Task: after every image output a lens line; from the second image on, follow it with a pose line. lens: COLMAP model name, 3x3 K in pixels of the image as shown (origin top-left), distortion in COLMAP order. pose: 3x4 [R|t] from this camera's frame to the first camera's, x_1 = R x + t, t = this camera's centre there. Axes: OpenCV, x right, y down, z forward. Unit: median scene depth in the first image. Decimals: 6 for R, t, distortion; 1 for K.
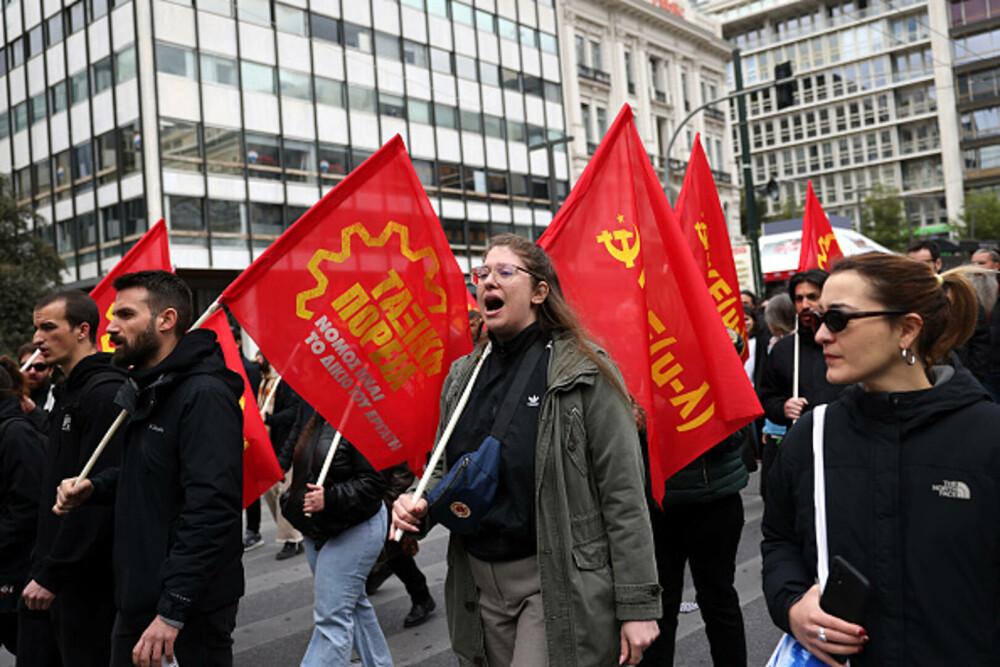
lens RADIAL K [[939.6, 0, 502.6], [0, 939.6, 304.5], [0, 0, 1]] dist [-0.043863, 0.144449]
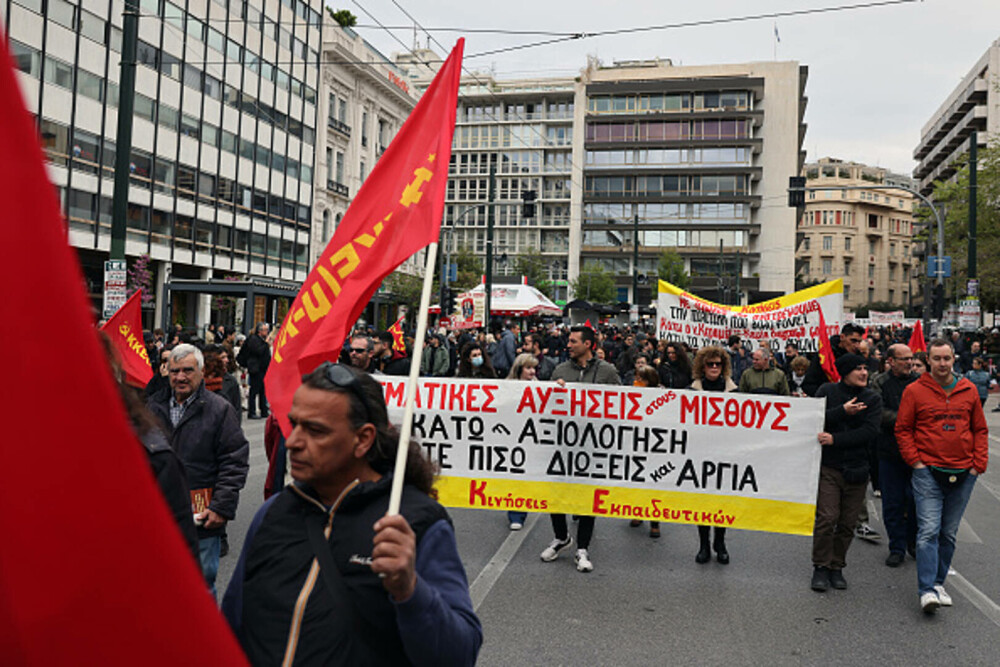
lens RADIAL K [[939.6, 0, 502.6], [0, 939.6, 304.5], [0, 0, 1]] dist [-0.043863, 0.144449]
pose [[0.903042, 0.125258, 0.410884, -0.192550], [-0.123087, 0.991884, -0.031855, 0.005212], [-0.411539, -0.021808, 0.911131, -0.243528]]
